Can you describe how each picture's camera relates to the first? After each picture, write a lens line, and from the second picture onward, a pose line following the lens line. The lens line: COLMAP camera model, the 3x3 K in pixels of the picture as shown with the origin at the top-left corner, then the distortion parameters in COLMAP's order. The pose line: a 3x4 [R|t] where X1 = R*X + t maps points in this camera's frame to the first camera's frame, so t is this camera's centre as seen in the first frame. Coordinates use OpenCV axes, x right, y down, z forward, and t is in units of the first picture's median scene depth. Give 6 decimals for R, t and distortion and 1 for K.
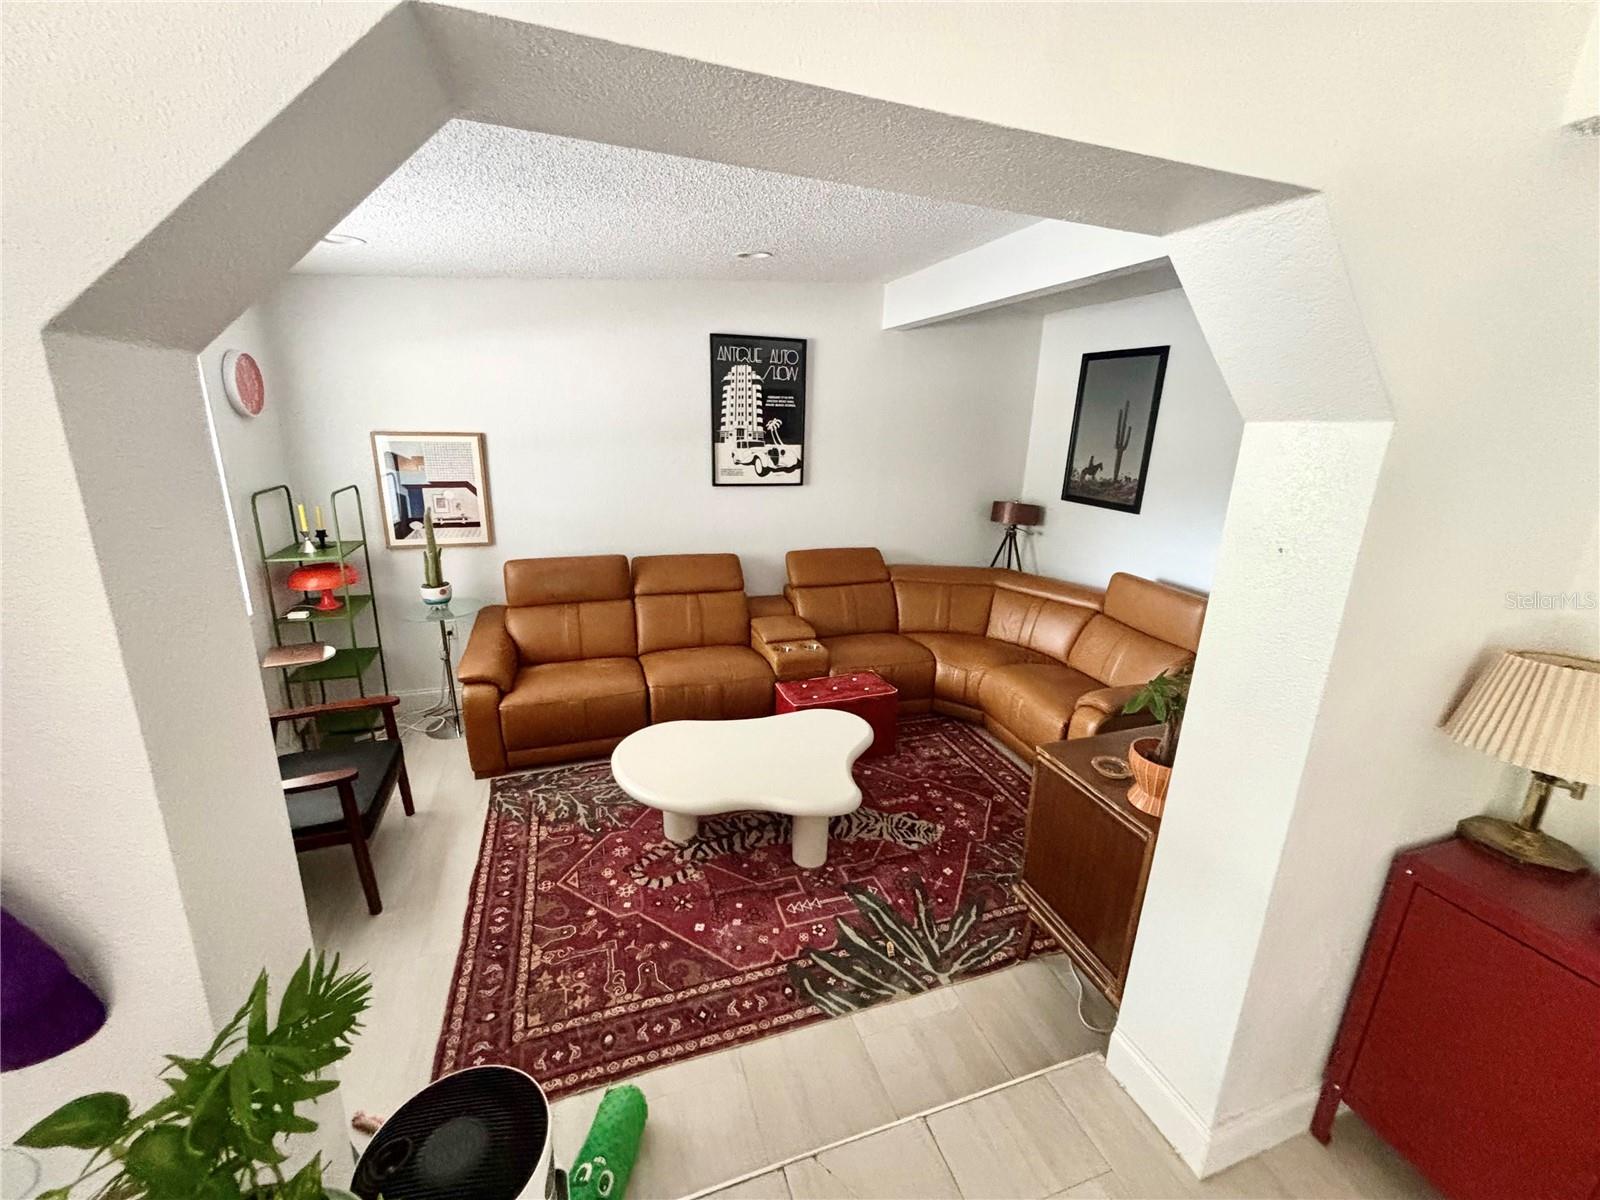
lens RADIAL K [[639.0, 0, 800.0], [0, 639.0, 600.0], [0, 0, 1]] dist [0.052182, -0.000023]
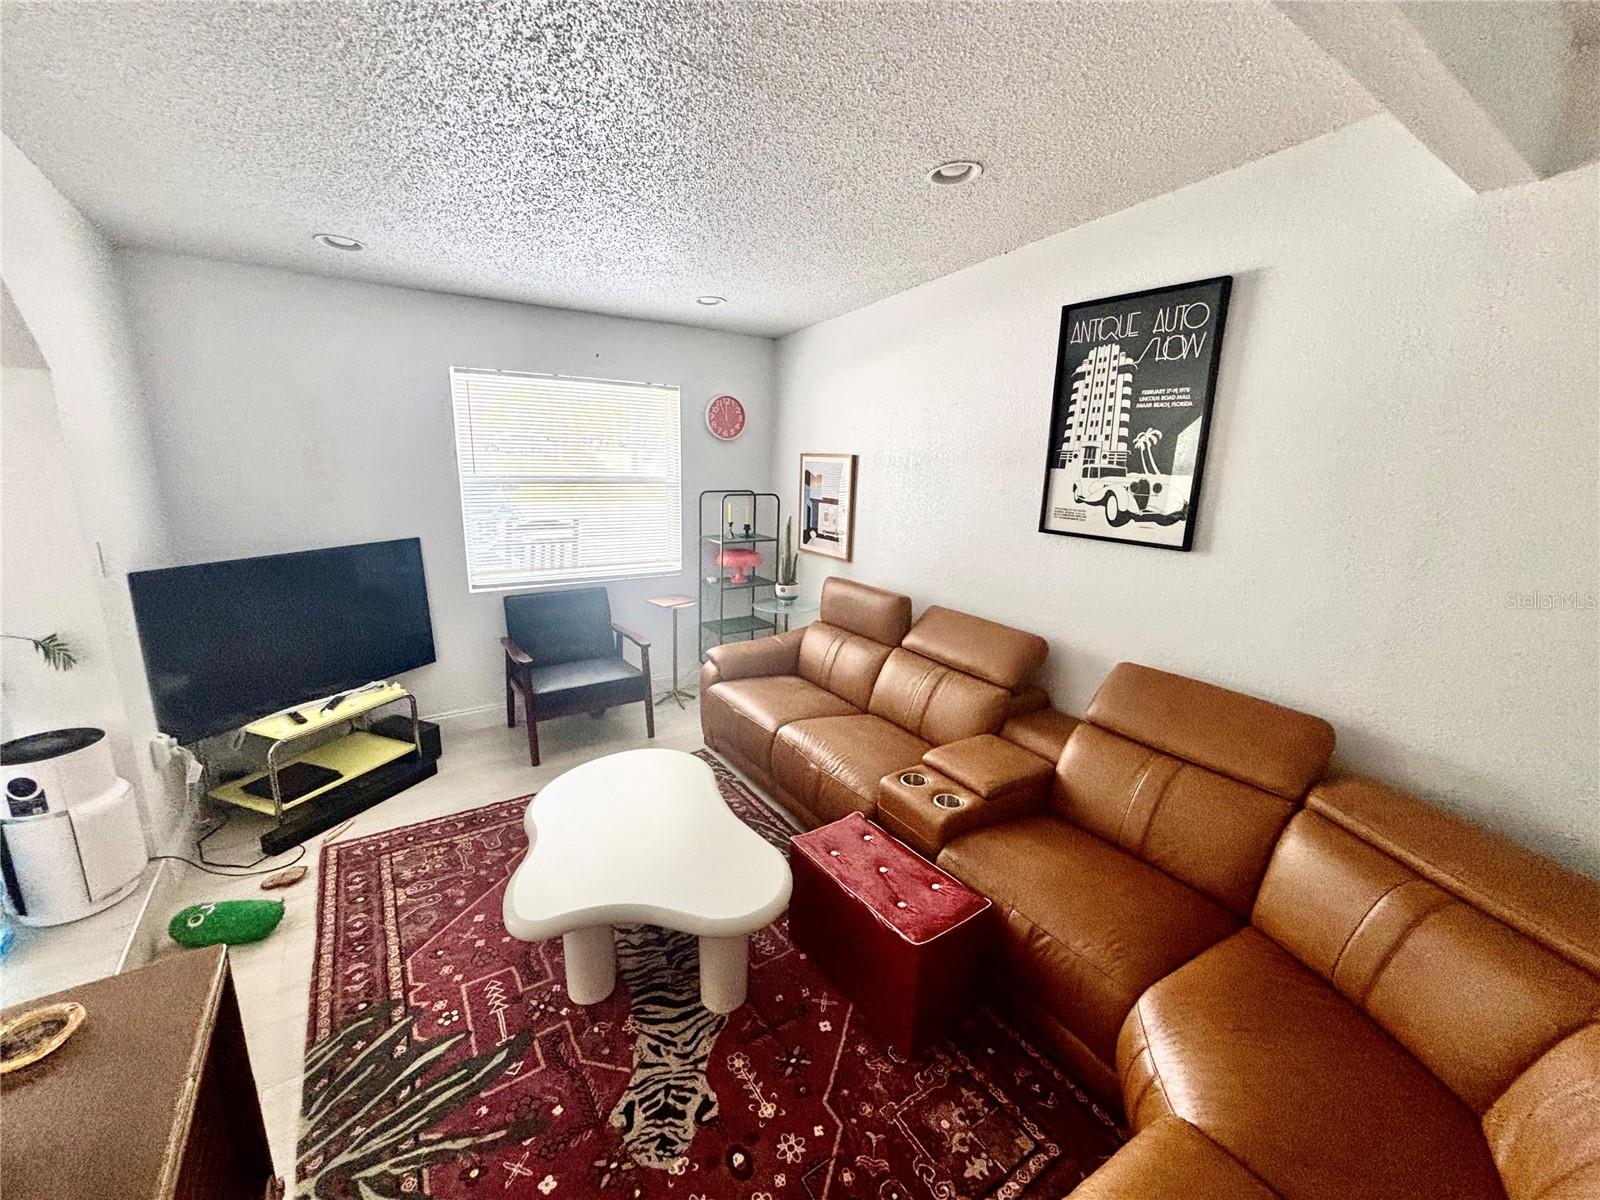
lens RADIAL K [[653.5, 0, 800.0], [0, 653.5, 600.0], [0, 0, 1]] dist [0.011086, 0.000305]
pose [[0.266848, 0.197608, -0.943262, 0.467561], [-0.290736, 0.949660, 0.116699, -0.119191], [0.918839, 0.243099, 0.310867, 0.585583]]
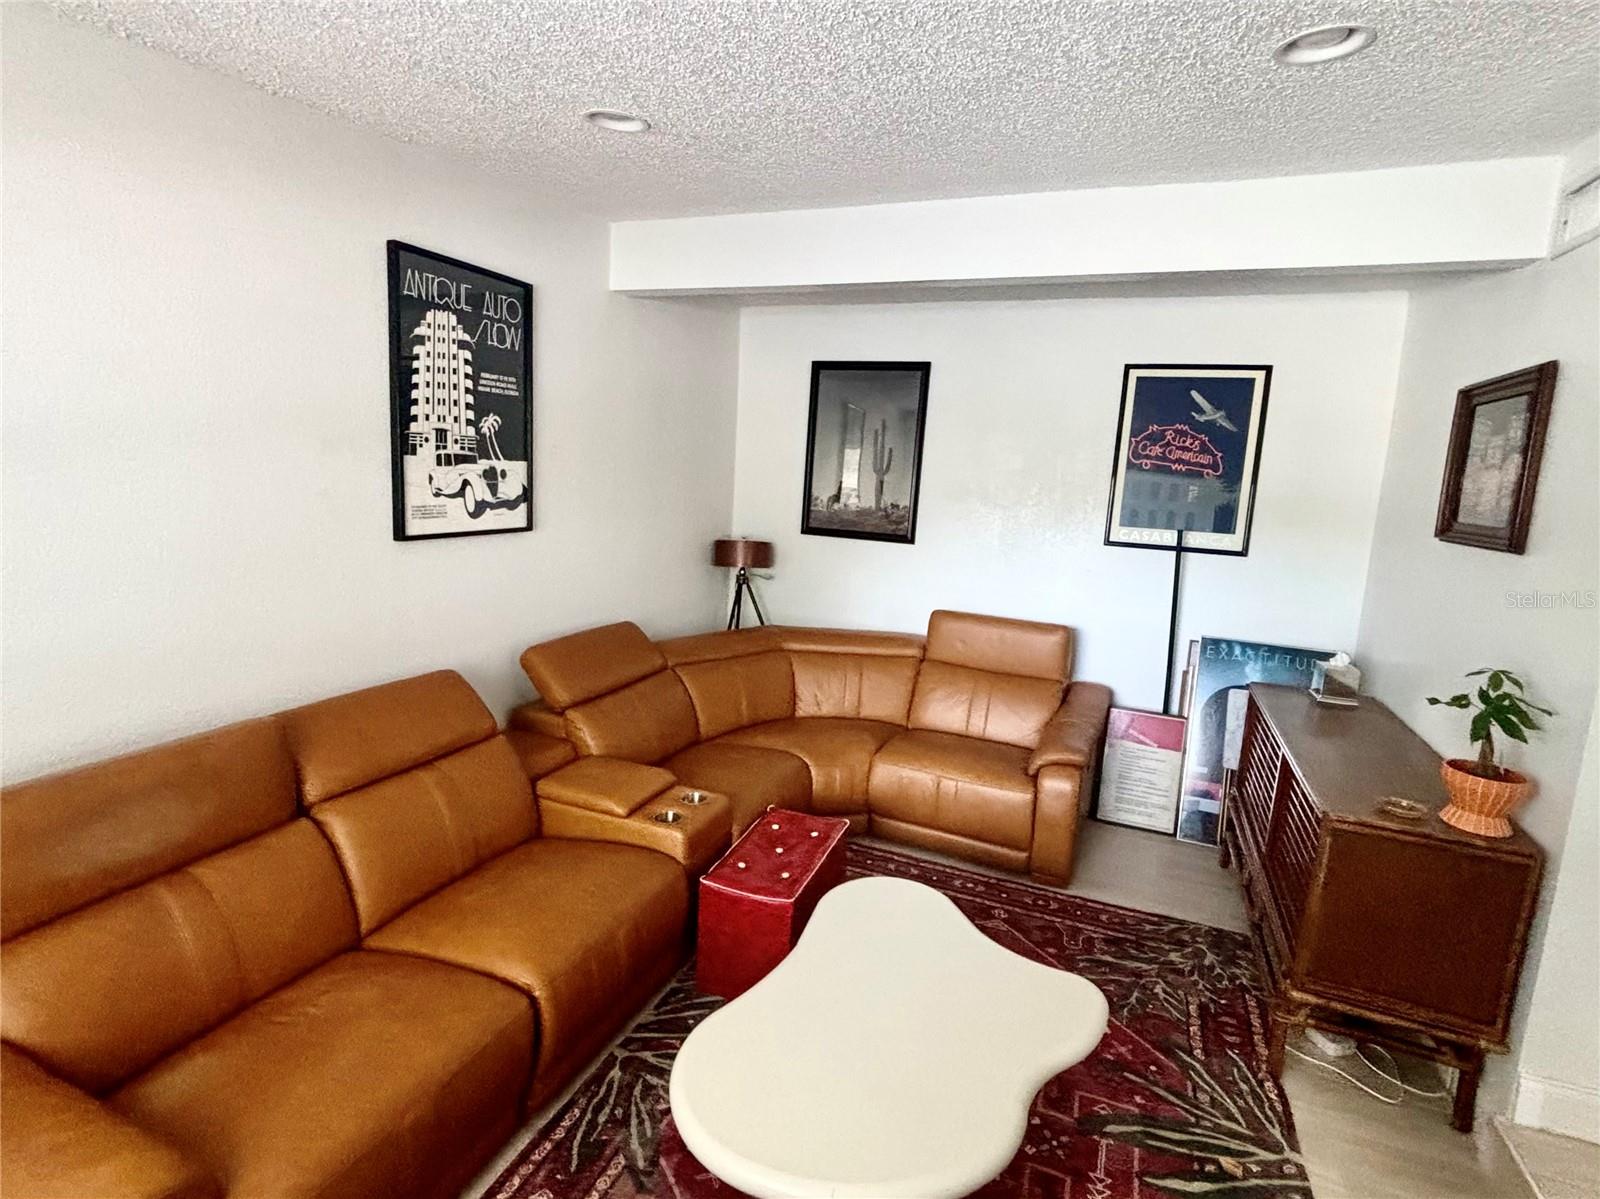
lens RADIAL K [[810.0, 0, 800.0], [0, 810.0, 599.5], [0, 0, 1]] dist [0.007208, -0.000045]
pose [[0.656361, -0.114752, 0.745669, -0.413113], [0.173084, 0.984907, -0.000784, -0.081320], [-0.734324, 0.129578, 0.666316, 0.371032]]
